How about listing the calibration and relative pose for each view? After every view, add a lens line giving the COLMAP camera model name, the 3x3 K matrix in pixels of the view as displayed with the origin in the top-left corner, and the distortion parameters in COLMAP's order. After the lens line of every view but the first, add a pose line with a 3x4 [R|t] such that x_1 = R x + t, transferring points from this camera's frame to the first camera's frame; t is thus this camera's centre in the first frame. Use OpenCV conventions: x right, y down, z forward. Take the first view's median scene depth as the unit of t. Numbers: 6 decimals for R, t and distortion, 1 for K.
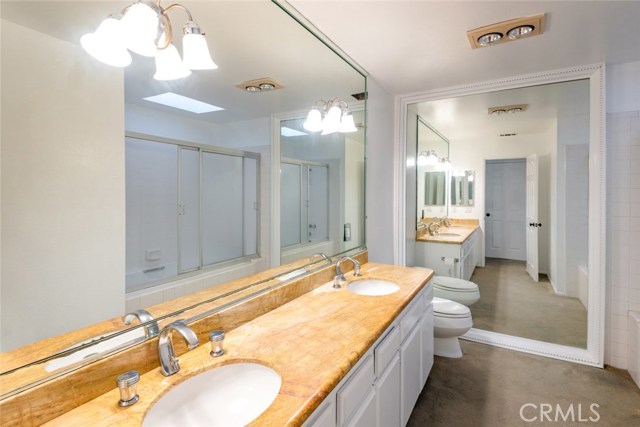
lens RADIAL K [[321.9, 0, 319.7], [0, 321.9, 204.0], [0, 0, 1]] dist [0.027960, -0.032826]
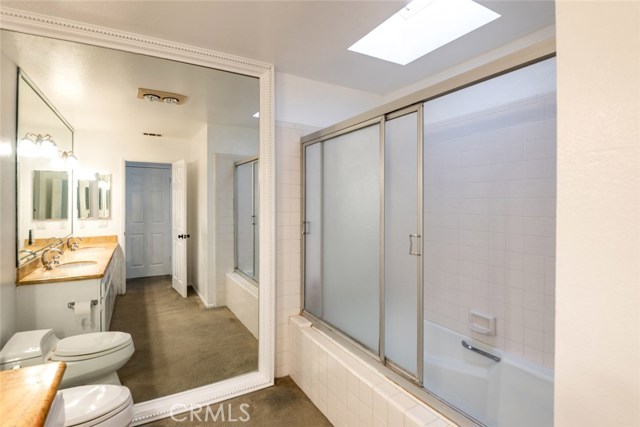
lens RADIAL K [[321.9, 0, 319.7], [0, 321.9, 204.0], [0, 0, 1]] dist [0.027960, -0.032826]
pose [[0.501667, -0.002017, 0.865059, 0.064260], [0.026759, 0.999555, -0.013187, -0.006657], [-0.864647, 0.029764, 0.501498, 0.207066]]
